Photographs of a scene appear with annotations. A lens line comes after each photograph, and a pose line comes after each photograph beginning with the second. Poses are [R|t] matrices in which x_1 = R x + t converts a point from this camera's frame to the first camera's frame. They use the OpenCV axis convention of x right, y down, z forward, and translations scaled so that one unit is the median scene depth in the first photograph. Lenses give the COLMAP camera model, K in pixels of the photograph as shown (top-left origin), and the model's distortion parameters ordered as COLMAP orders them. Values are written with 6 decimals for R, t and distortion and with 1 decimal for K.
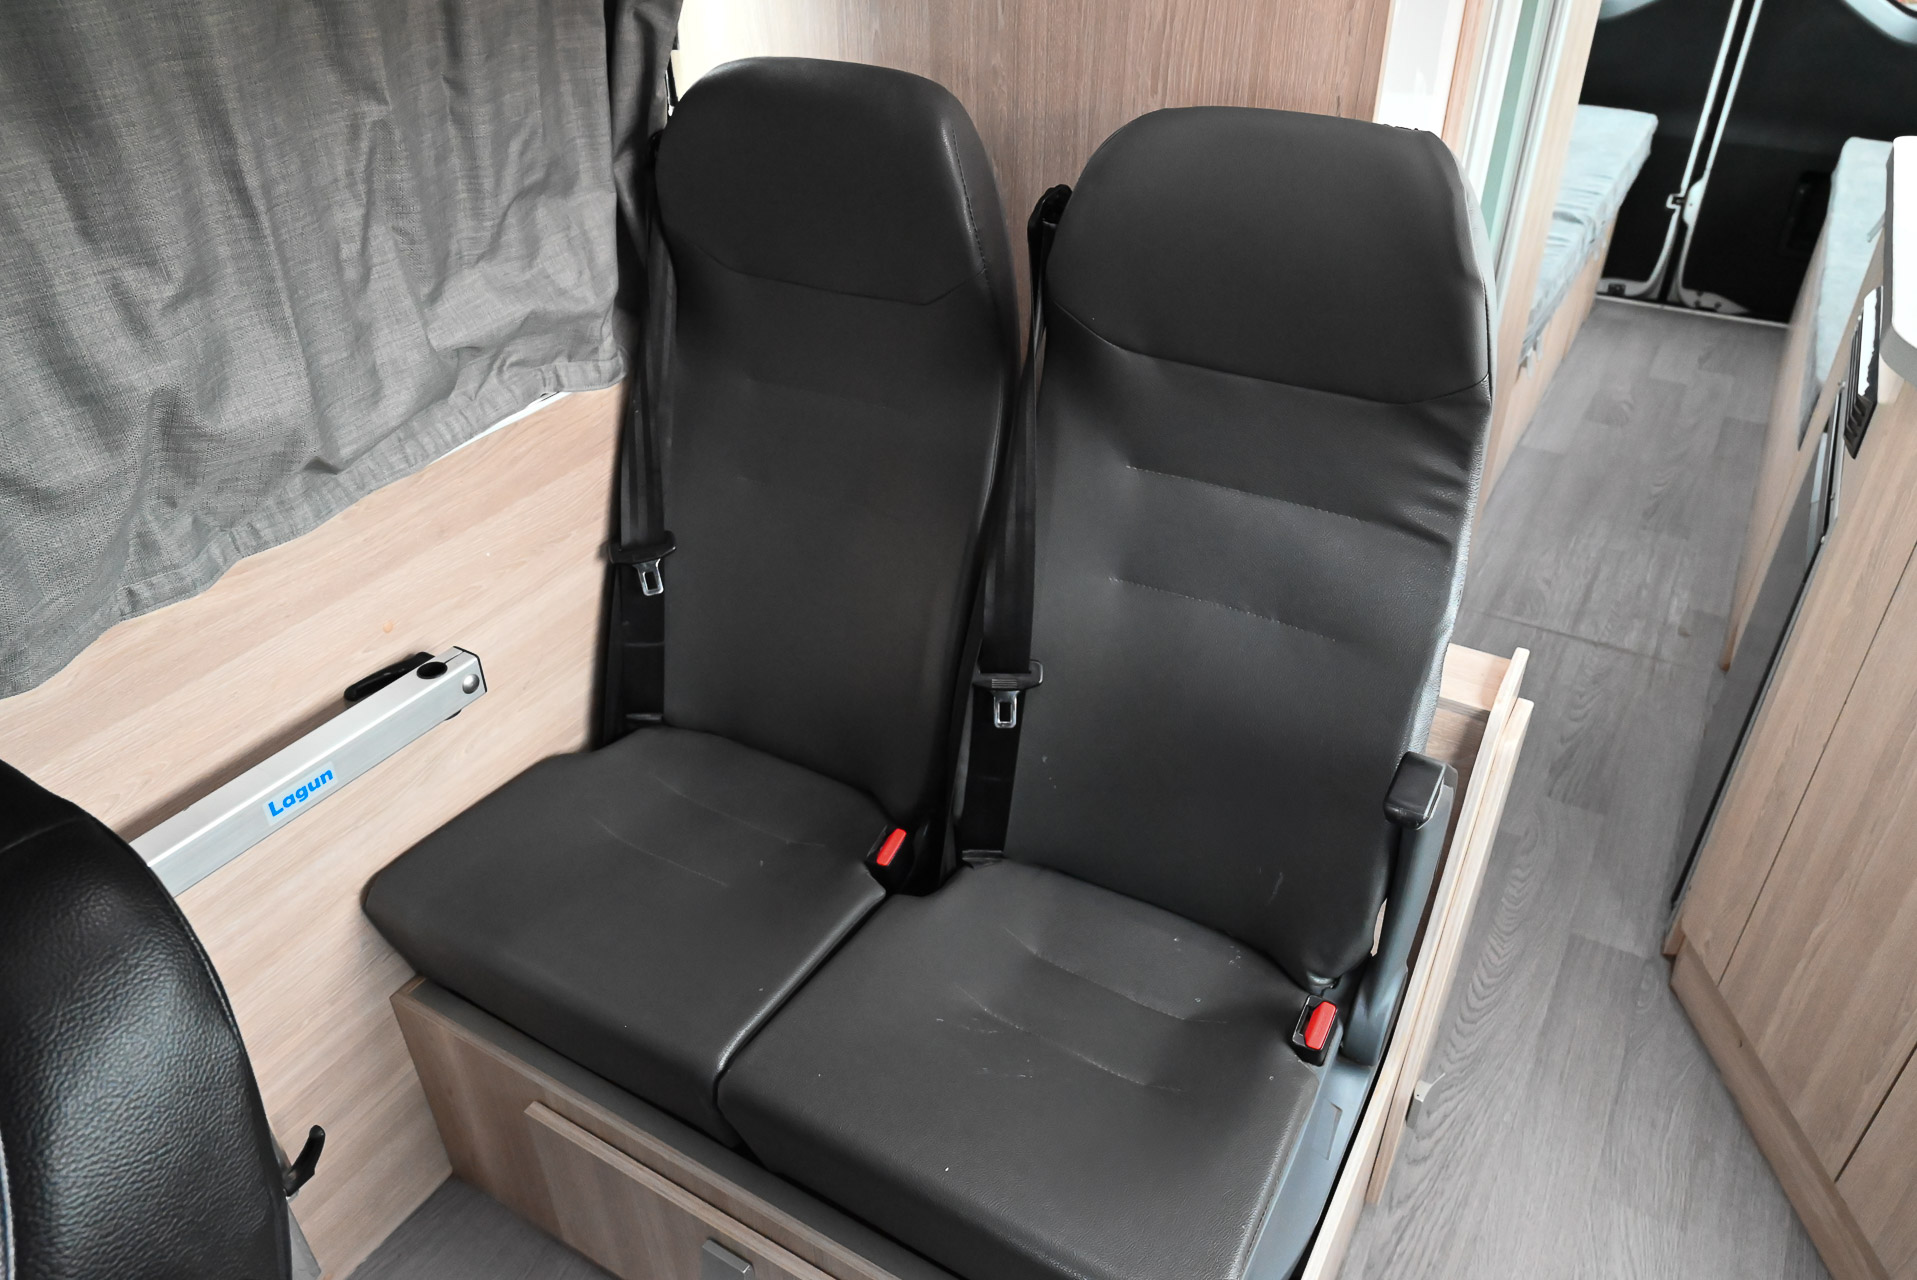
lens RADIAL K [[1320.7, 0, 958.5], [0, 1320.7, 640.0], [0, 0, 1]] dist [0.004745, 0.001422]
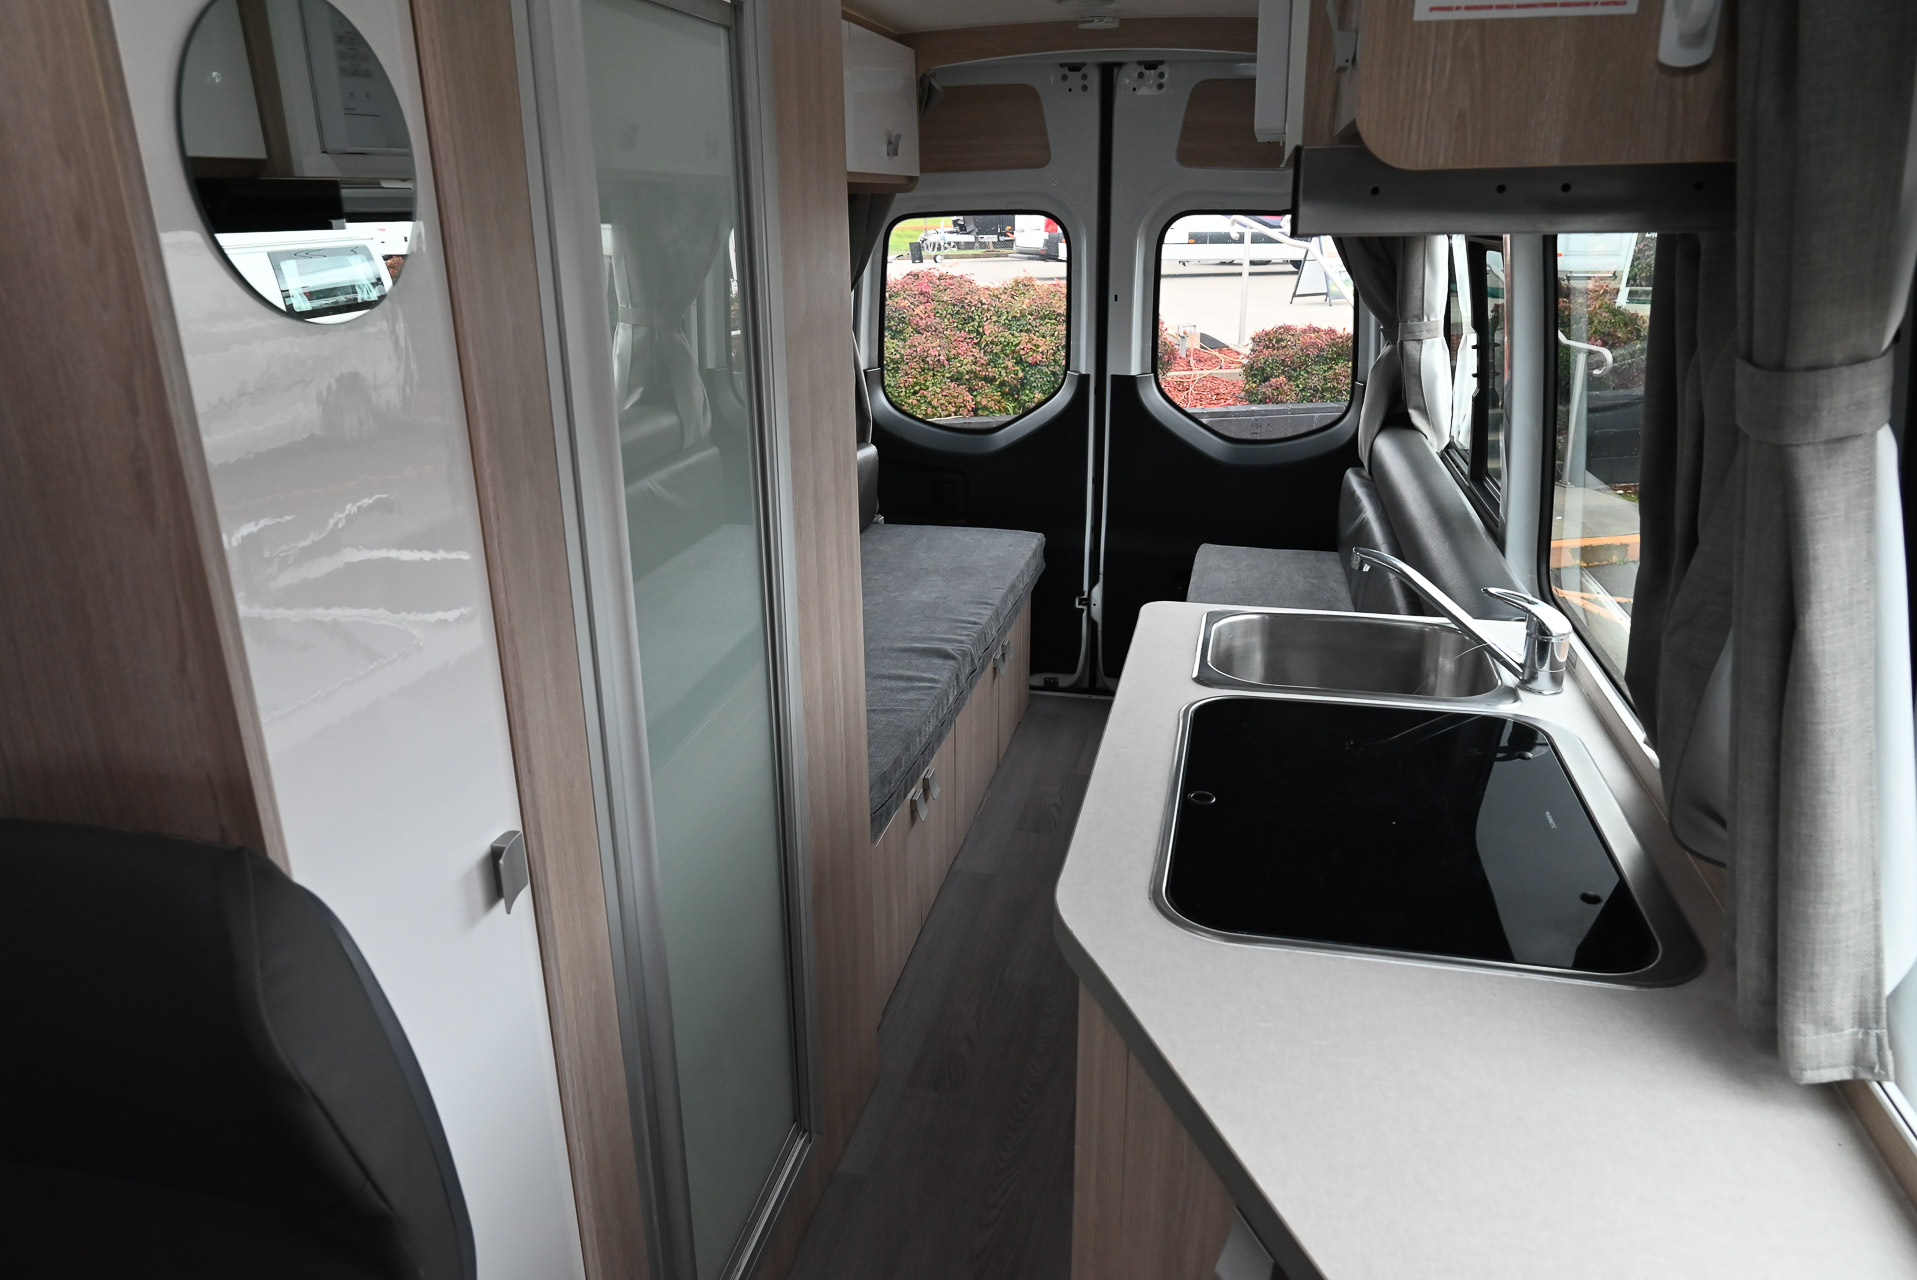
lens RADIAL K [[1286.0, 0, 958.5], [0, 1286.0, 640.0], [0, 0, 1]] dist [-0.008997, -0.002095]
pose [[0.951093, -0.092556, 0.294713, 0.130764], [0.167729, 0.955900, -0.241087, -0.063630], [-0.259402, 0.278728, 0.924674, 0.054313]]
